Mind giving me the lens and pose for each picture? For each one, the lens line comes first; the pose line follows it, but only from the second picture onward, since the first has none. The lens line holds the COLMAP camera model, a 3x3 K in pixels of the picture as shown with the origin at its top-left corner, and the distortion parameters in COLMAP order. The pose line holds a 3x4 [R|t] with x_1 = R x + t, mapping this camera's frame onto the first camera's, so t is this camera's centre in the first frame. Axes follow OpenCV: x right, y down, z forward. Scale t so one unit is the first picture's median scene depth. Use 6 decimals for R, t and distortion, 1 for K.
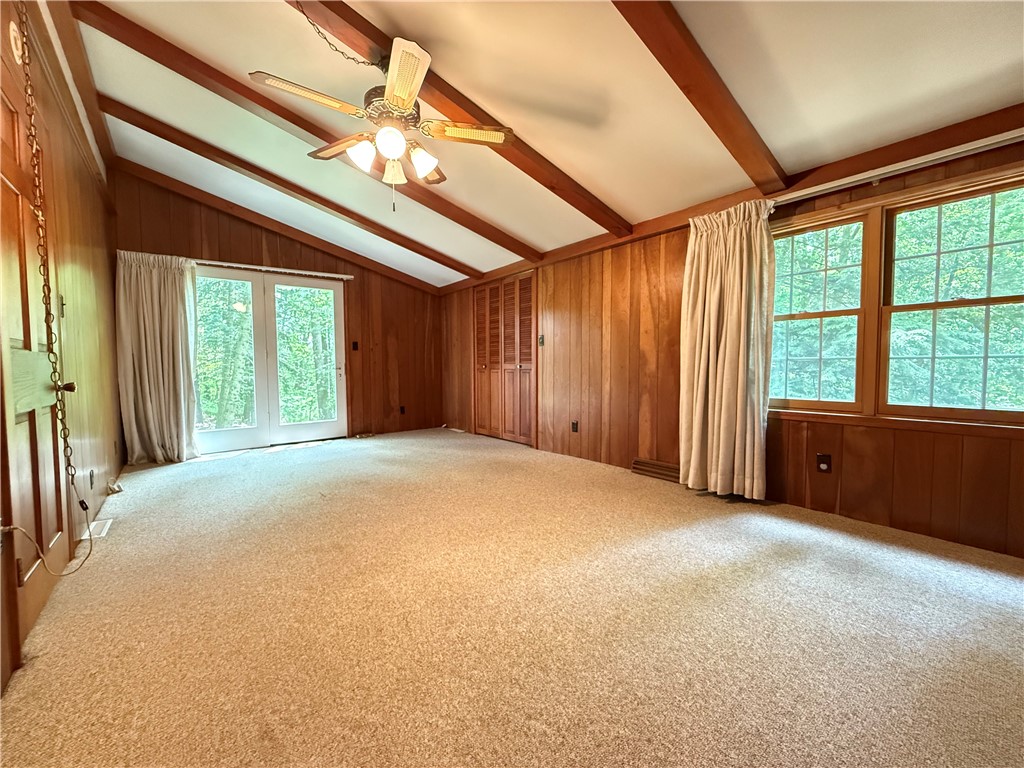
lens RADIAL K [[410.9, 0, 509.3], [0, 410.9, 384.1], [0, 0, 1]] dist [-0.000525, -0.000358]
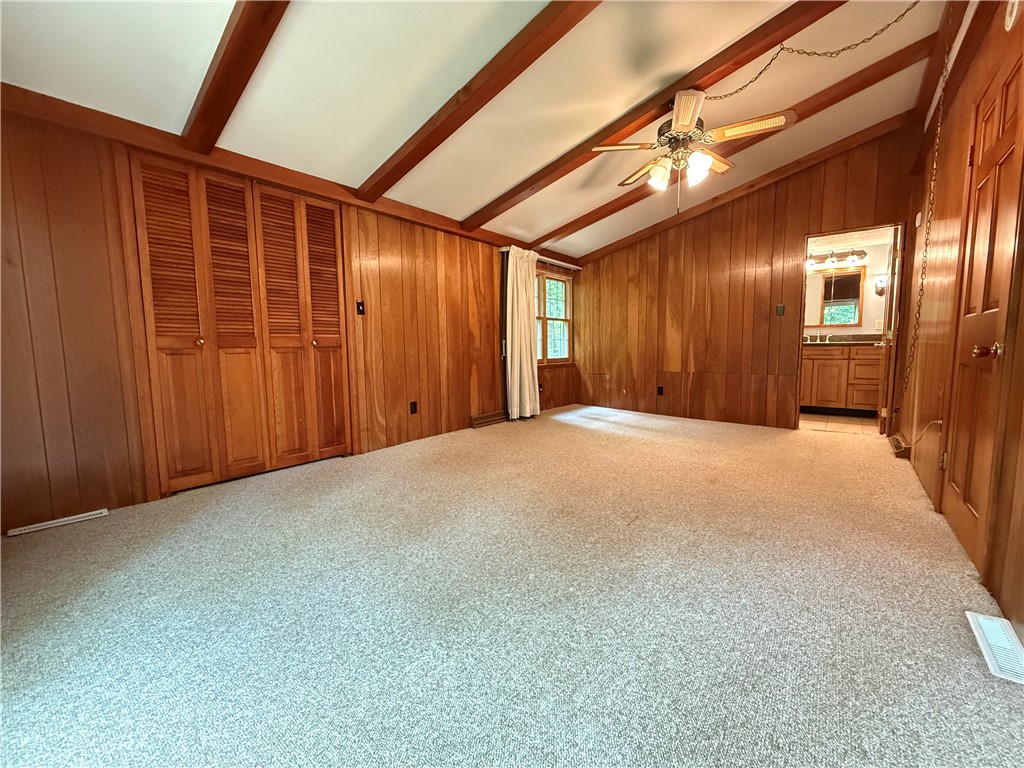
lens RADIAL K [[410.9, 0, 509.8], [0, 410.9, 385.9], [0, 0, 1]] dist [-0.000525, -0.000358]
pose [[-0.216174, -0.086768, 0.972492, -0.812228], [0.054636, 0.993408, 0.100779, -0.027710], [-0.974825, 0.074919, -0.210008, 1.017483]]
